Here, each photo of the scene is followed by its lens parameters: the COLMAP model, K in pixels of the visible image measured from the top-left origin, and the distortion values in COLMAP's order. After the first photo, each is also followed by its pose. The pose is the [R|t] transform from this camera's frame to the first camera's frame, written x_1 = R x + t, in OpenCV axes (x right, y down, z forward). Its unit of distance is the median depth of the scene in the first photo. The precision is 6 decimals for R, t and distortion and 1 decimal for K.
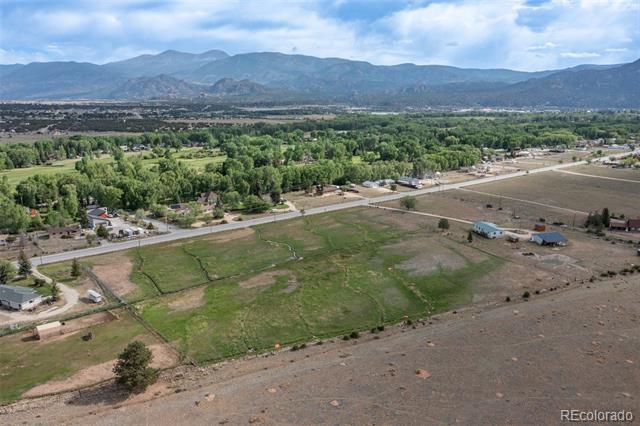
lens RADIAL K [[506.0, 0, 321.0], [0, 506.0, 213.8], [0, 0, 1]] dist [-0.010214, 0.006607]
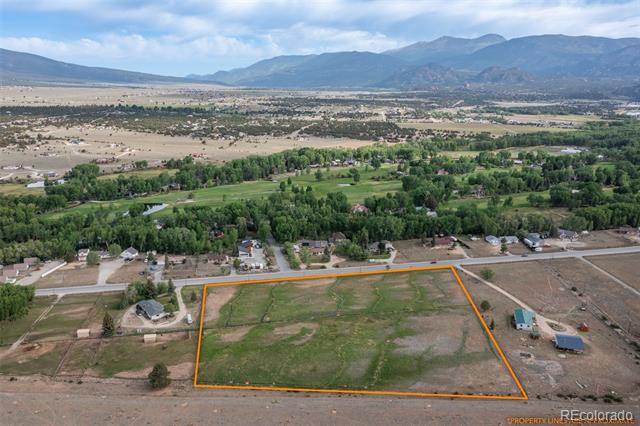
lens RADIAL K [[506.0, 0, 322.1], [0, 506.0, 214.2], [0, 0, 1]] dist [-0.010214, 0.006607]
pose [[0.873499, 0.120692, -0.471627, 0.428254], [-0.106785, 0.992689, 0.056260, -0.203248], [0.474970, 0.001220, 0.880001, -0.154509]]
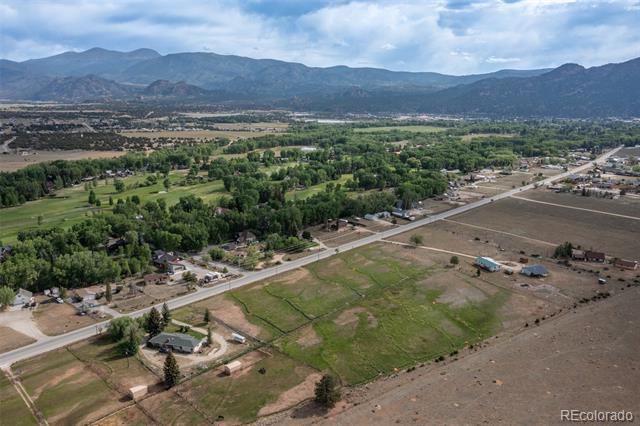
lens RADIAL K [[506.0, 0, 322.2], [0, 506.0, 206.8], [0, 0, 1]] dist [-0.010214, 0.006607]
pose [[0.991490, -0.020605, 0.128540, -0.256547], [0.022267, 0.999686, -0.011503, -0.108994], [-0.128263, 0.014267, 0.991638, -0.242422]]
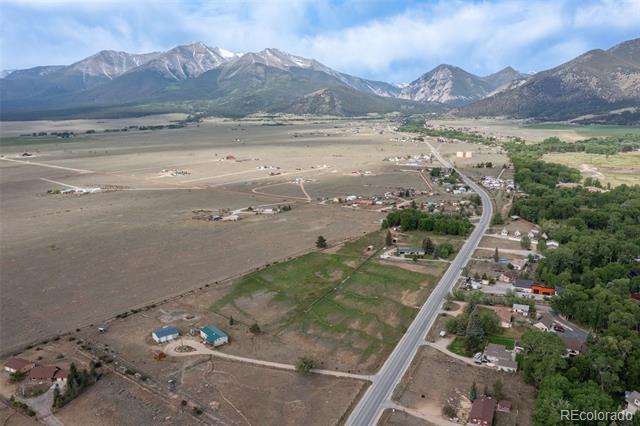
lens RADIAL K [[506.0, 0, 323.3], [0, 506.0, 215.5], [0, 0, 1]] dist [-0.010214, 0.006607]
pose [[-0.907954, 0.099095, -0.407185, 0.519969], [-0.075370, 0.917183, 0.391274, -0.623427], [0.412236, 0.385948, -0.825291, 1.839080]]
